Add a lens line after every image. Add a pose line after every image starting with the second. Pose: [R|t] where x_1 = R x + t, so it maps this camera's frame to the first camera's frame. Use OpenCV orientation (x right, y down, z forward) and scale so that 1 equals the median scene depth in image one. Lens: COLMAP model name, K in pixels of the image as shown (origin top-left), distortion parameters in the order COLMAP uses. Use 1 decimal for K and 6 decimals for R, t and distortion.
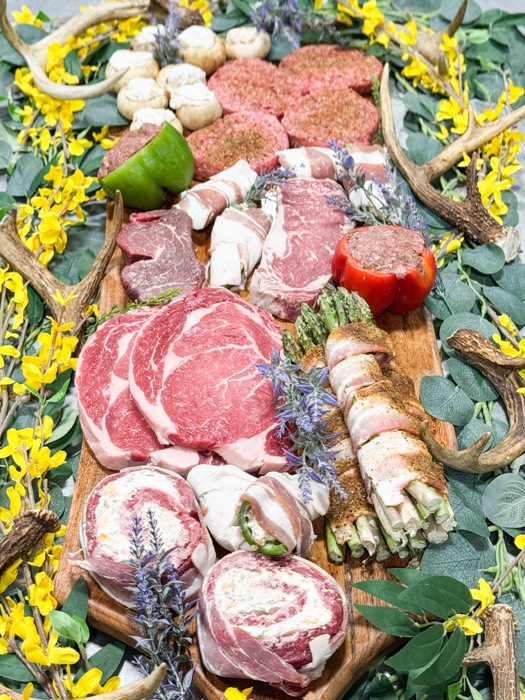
lens RADIAL K [[1183.5, 0, 262.5], [0, 1183.5, 350.0], [0, 0, 1]] dist [0.159305, -0.040068]
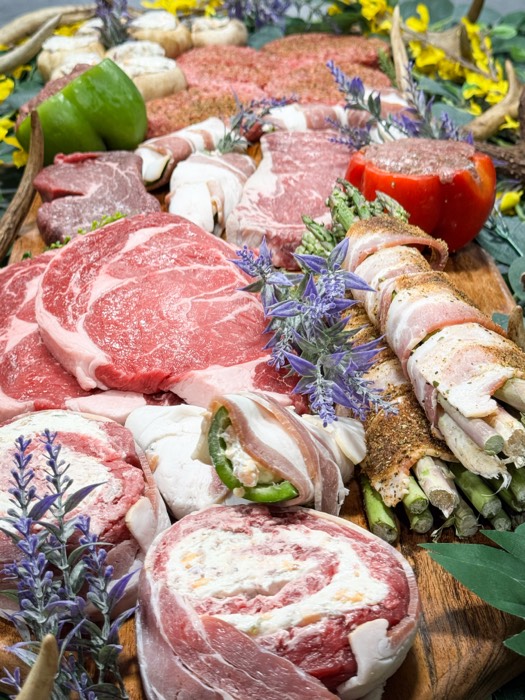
lens RADIAL K [[1183.5, 0, 262.5], [0, 1183.5, 350.0], [0, 0, 1]] dist [0.159305, -0.040068]
pose [[0.998871, -0.047284, 0.004653, 0.004542], [0.046934, 0.966726, -0.251472, 0.221687], [0.007393, 0.251406, 0.967853, 0.409493]]
